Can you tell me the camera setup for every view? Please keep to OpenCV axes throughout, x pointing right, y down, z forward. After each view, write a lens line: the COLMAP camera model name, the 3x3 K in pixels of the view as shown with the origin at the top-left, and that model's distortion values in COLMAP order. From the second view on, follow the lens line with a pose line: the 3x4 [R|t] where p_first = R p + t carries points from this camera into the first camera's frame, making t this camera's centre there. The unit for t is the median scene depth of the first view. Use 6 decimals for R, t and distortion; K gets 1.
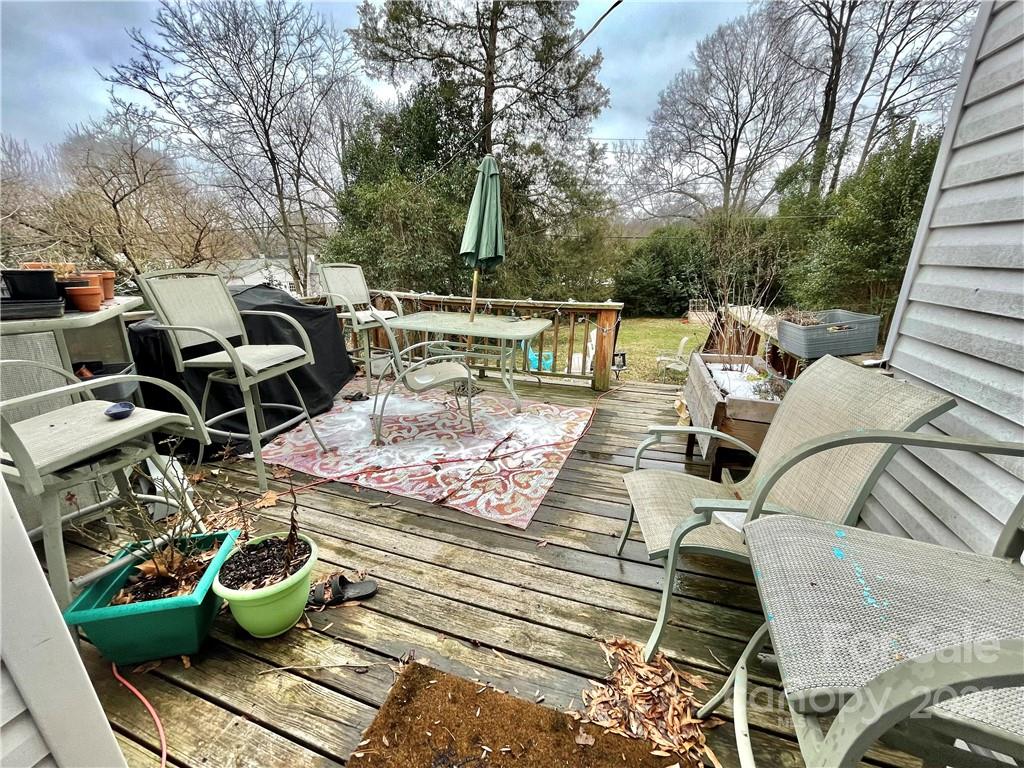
lens RADIAL K [[414.8, 0, 507.6], [0, 414.8, 382.3], [0, 0, 1]] dist [0.000750, 0.000578]
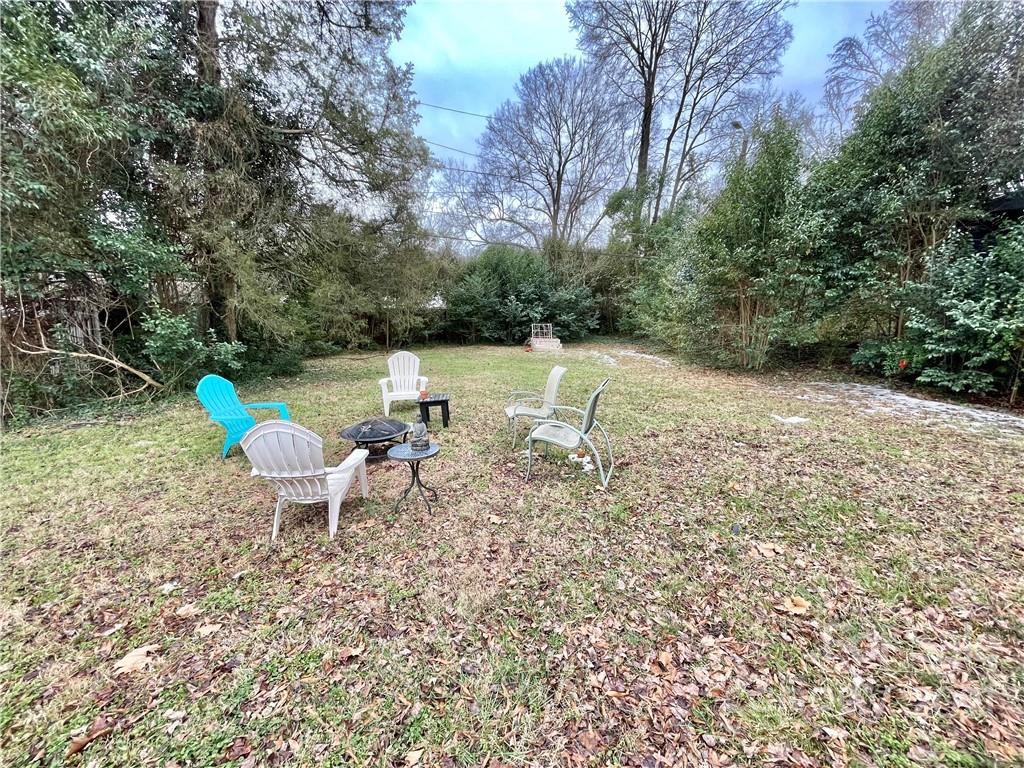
lens RADIAL K [[414.8, 0, 507.6], [0, 414.8, 382.3], [0, 0, 1]] dist [0.000750, 0.000578]
pose [[0.930390, -0.019280, 0.366064, 0.074517], [0.047240, 0.996595, -0.067577, -0.023601], [-0.363514, 0.080165, 0.928133, 0.223239]]
